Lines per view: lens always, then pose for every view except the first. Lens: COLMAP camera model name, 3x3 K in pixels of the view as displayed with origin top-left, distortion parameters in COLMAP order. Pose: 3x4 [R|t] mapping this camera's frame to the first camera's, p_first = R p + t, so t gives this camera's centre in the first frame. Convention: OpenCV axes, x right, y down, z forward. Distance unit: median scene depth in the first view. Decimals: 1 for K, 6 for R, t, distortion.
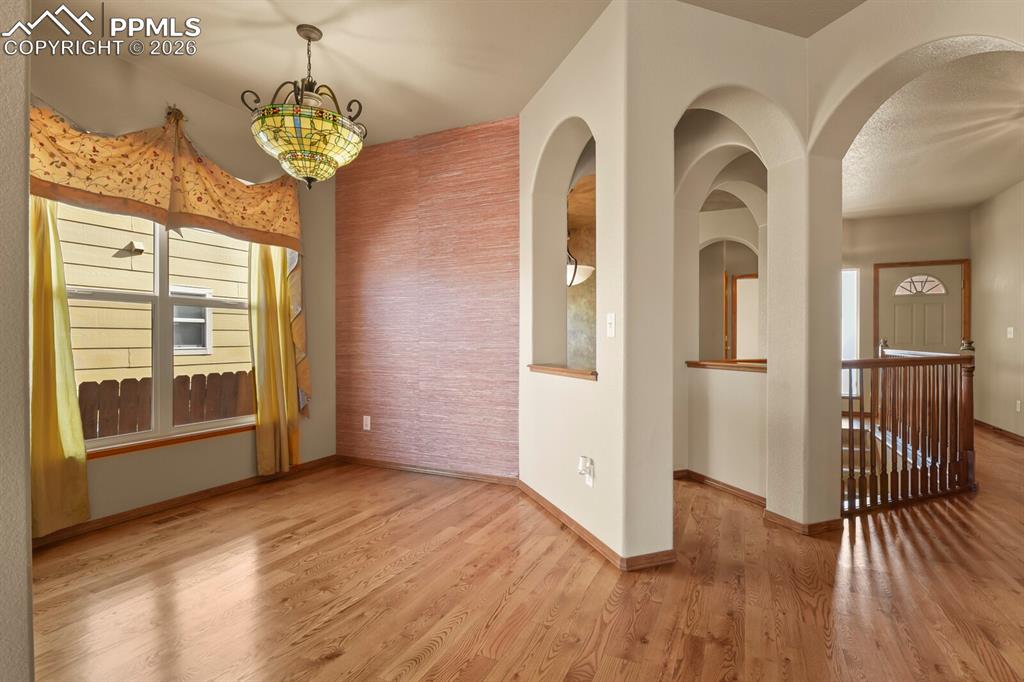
lens RADIAL K [[496.0, 0, 515.1], [0, 496.0, 340.5], [0, 0, 1]] dist [-0.009838, -0.002340]
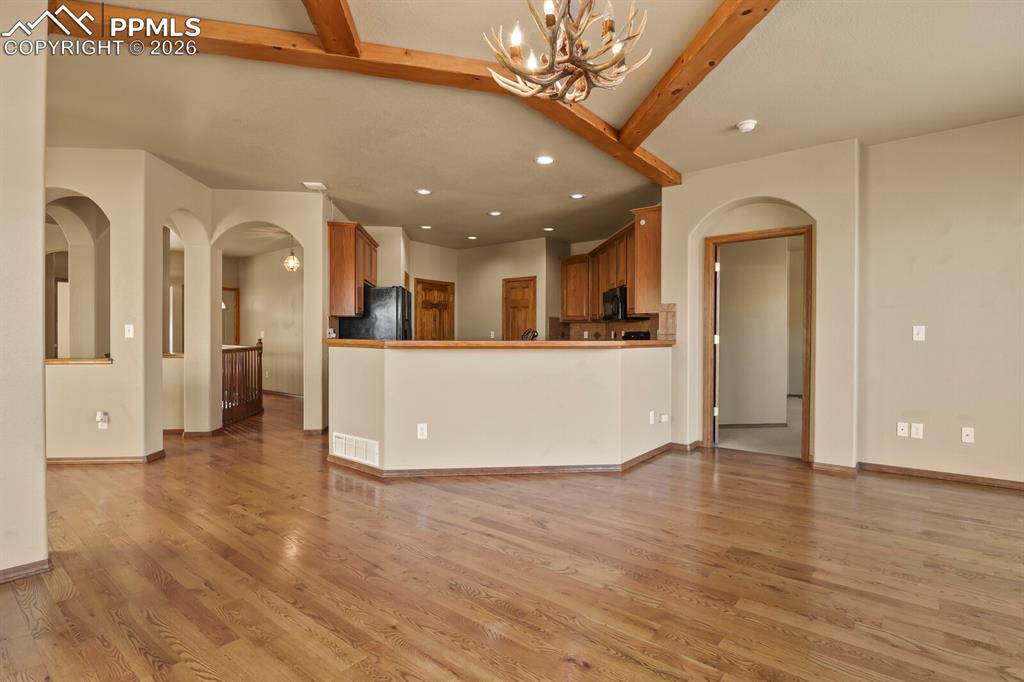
lens RADIAL K [[496.0, 0, 518.9], [0, 496.0, 340.6], [0, 0, 1]] dist [-0.009838, -0.002340]
pose [[0.234825, -0.007824, 0.972006, -0.948545], [0.003327, 0.999968, 0.007245, -0.004911], [-0.972032, 0.001533, 0.234844, -0.613023]]
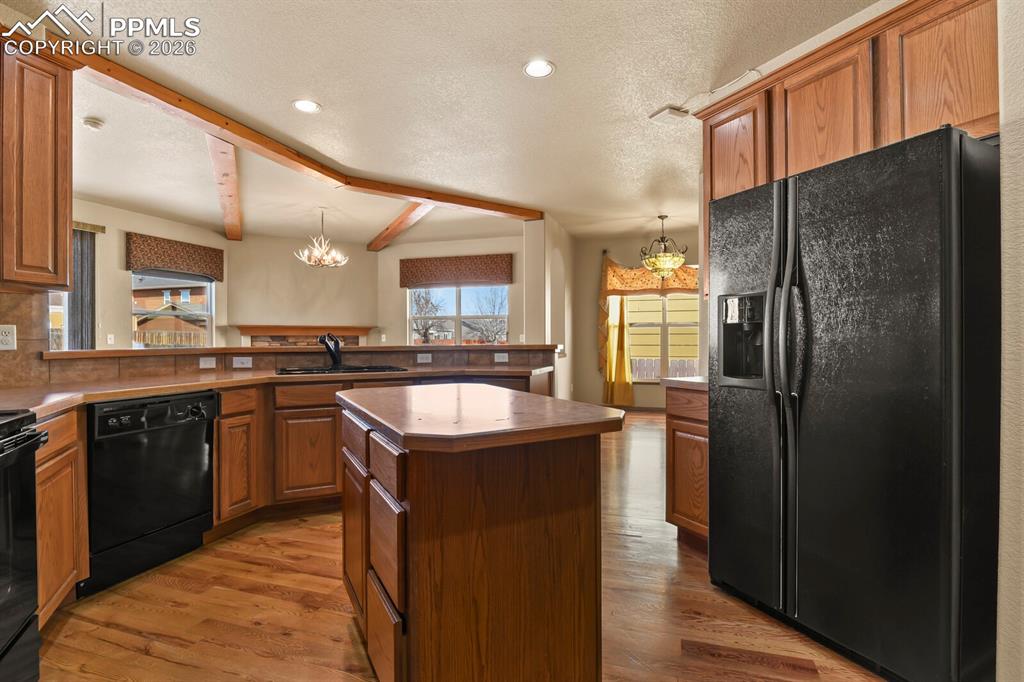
lens RADIAL K [[496.0, 0, 518.8], [0, 496.0, 341.8], [0, 0, 1]] dist [-0.009838, -0.002340]
pose [[0.126221, 0.005323, -0.991988, 1.663408], [-0.001776, 0.999985, 0.005140, -0.014380], [0.992001, 0.001113, 0.126228, -0.013564]]
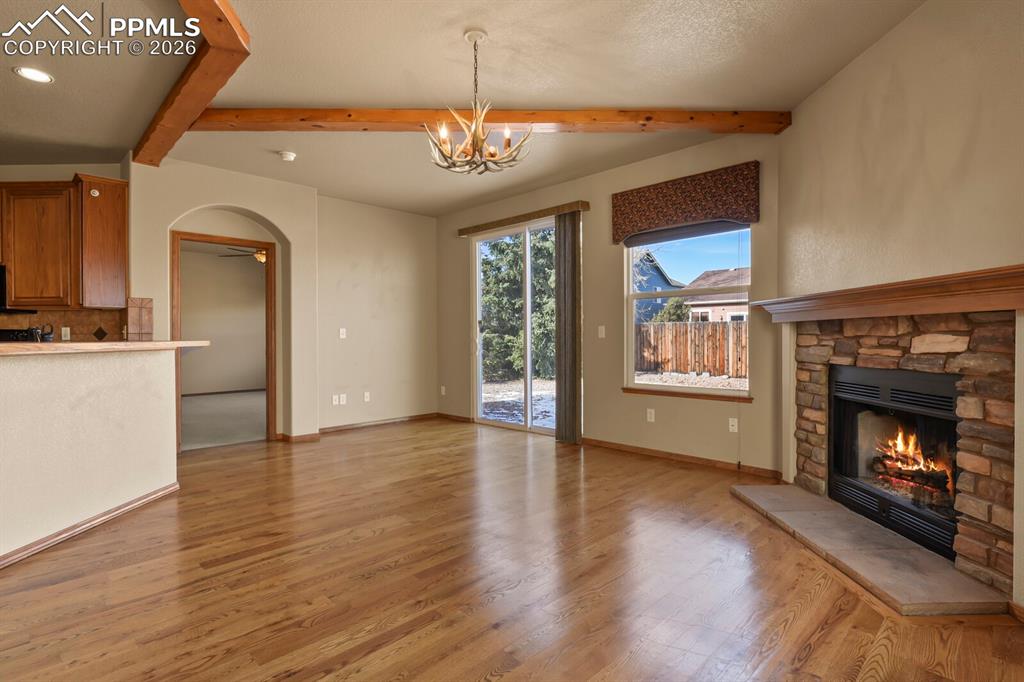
lens RADIAL K [[496.0, 0, 523.0], [0, 496.0, 341.5], [0, 0, 1]] dist [-0.009838, -0.002340]
pose [[-0.943087, -0.001035, 0.332545, -0.745011], [0.004495, 0.999864, 0.015858, -0.006243], [-0.332517, 0.016450, -0.942954, 0.260303]]
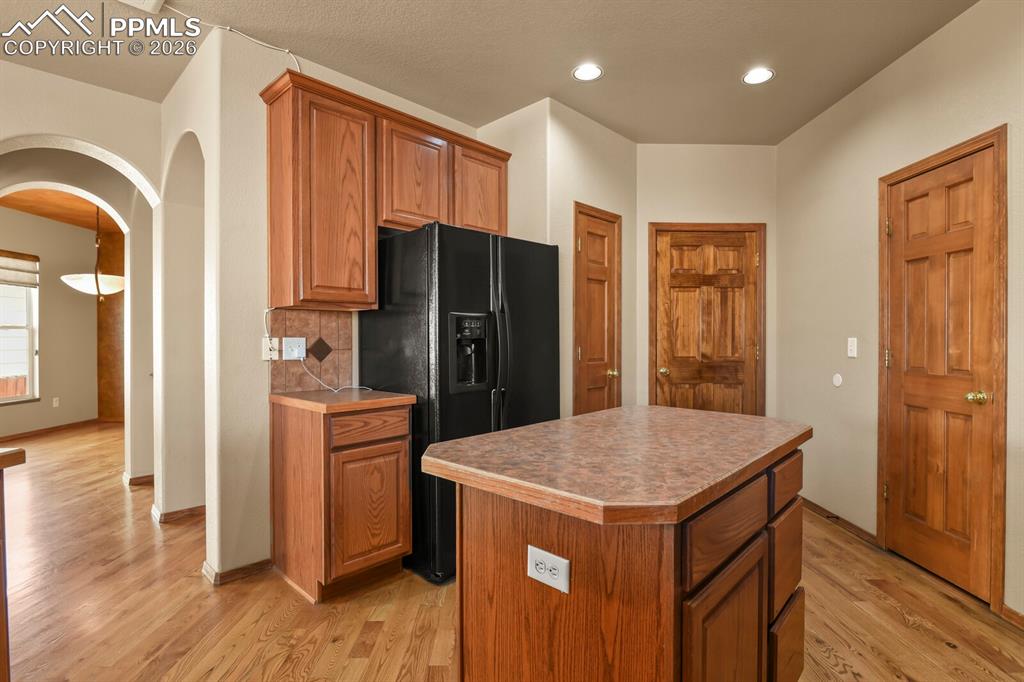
lens RADIAL K [[496.0, 0, 521.4], [0, 496.0, 344.1], [0, 0, 1]] dist [-0.009838, -0.002340]
pose [[0.895930, -0.005760, 0.444159, 0.748363], [0.004326, 0.999982, 0.004242, -0.031403], [-0.444175, -0.001879, 0.895938, -0.391469]]
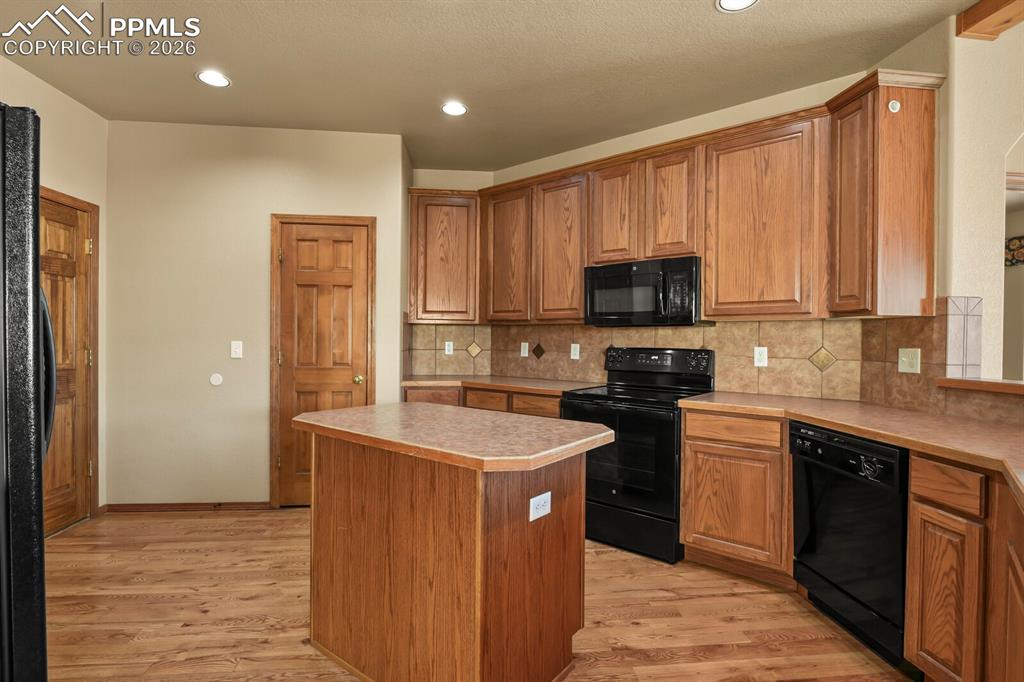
lens RADIAL K [[496.0, 0, 520.1], [0, 496.0, 342.6], [0, 0, 1]] dist [-0.009838, -0.002340]
pose [[-0.515982, -0.013766, 0.856489, 0.470399], [-0.004528, 0.999901, 0.013343, -0.051989], [-0.856587, 0.003006, -0.515993, 0.234038]]
